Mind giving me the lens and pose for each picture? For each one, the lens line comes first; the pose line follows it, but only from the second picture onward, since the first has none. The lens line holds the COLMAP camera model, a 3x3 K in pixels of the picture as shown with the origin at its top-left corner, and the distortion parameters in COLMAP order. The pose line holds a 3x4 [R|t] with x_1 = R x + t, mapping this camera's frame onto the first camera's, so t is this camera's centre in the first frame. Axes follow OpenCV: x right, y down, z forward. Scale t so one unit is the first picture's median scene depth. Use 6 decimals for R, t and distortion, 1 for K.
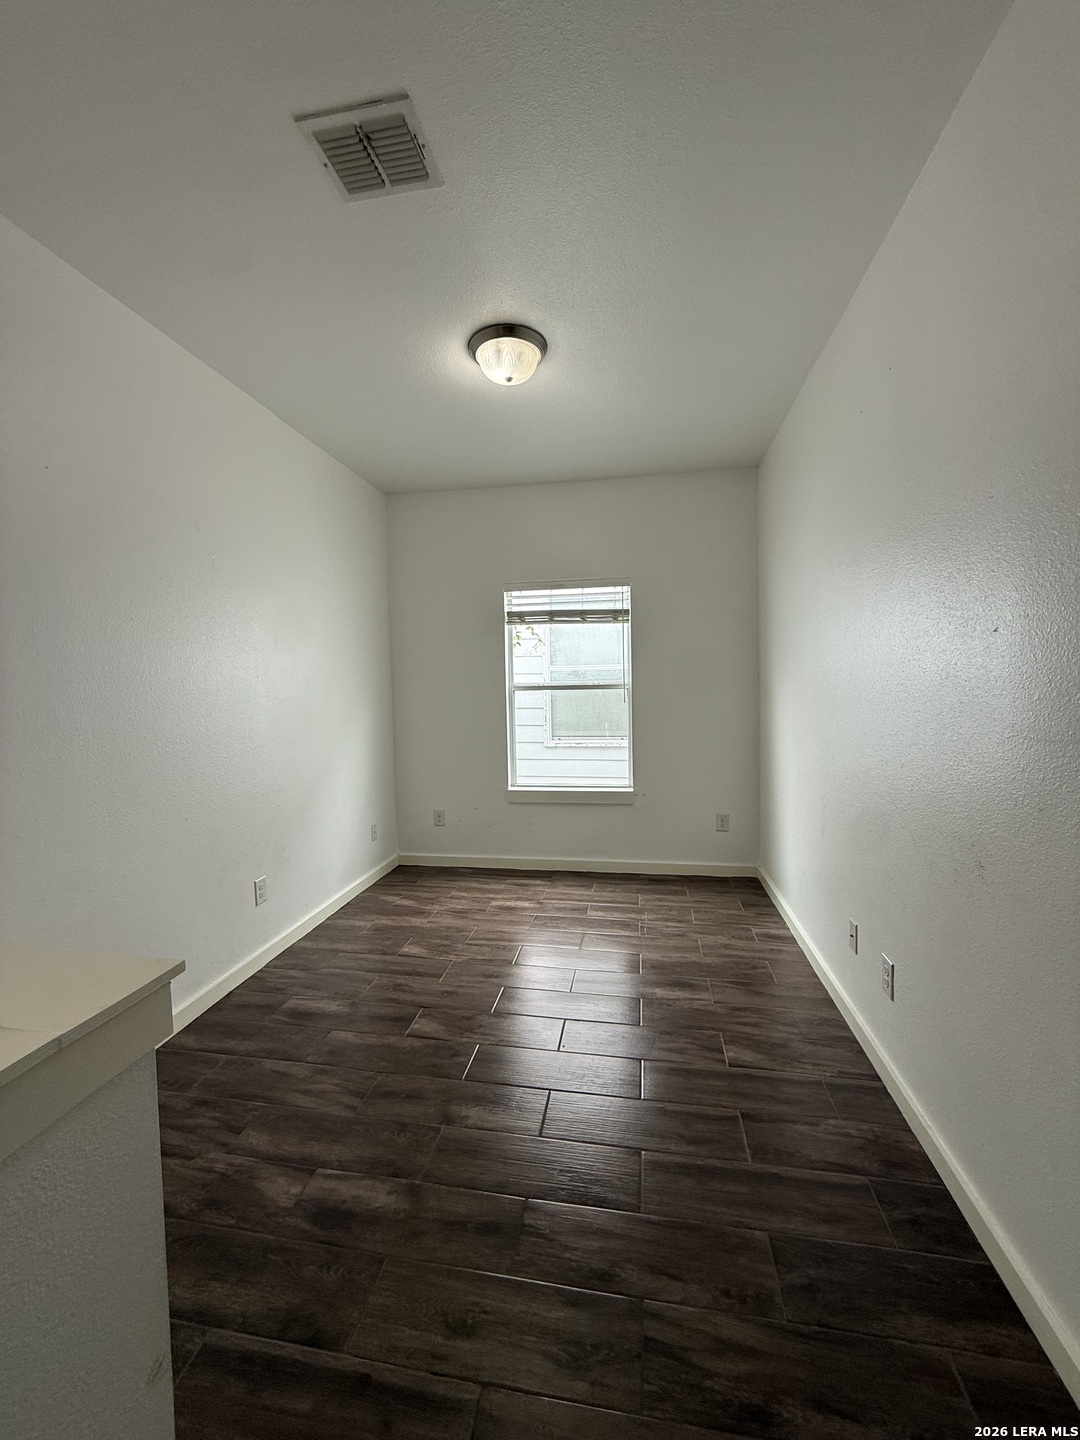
lens RADIAL K [[573.6, 0, 539.0], [0, 573.6, 715.6], [0, 0, 1]] dist [-0.002042, 0.000186]
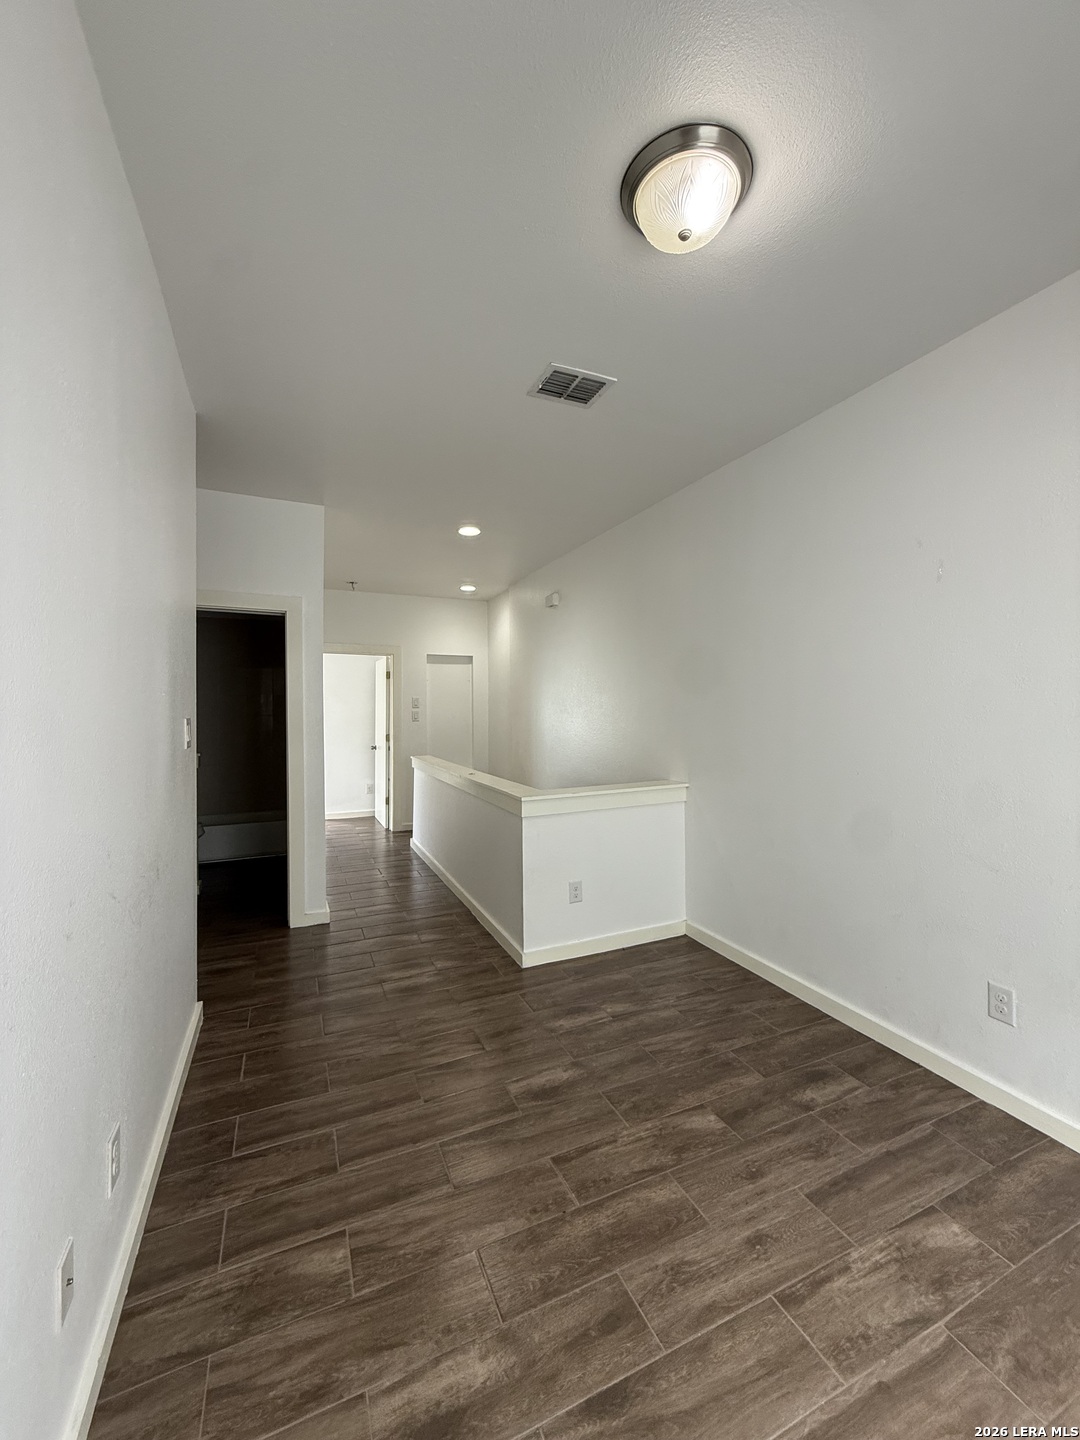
lens RADIAL K [[573.6, 0, 547.7], [0, 573.6, 707.8], [0, 0, 1]] dist [-0.002042, 0.000186]
pose [[-0.823341, 0.020921, -0.567161, 0.479557], [-0.012806, 0.998381, 0.055419, -0.119682], [0.567402, 0.052892, -0.821741, 1.587215]]
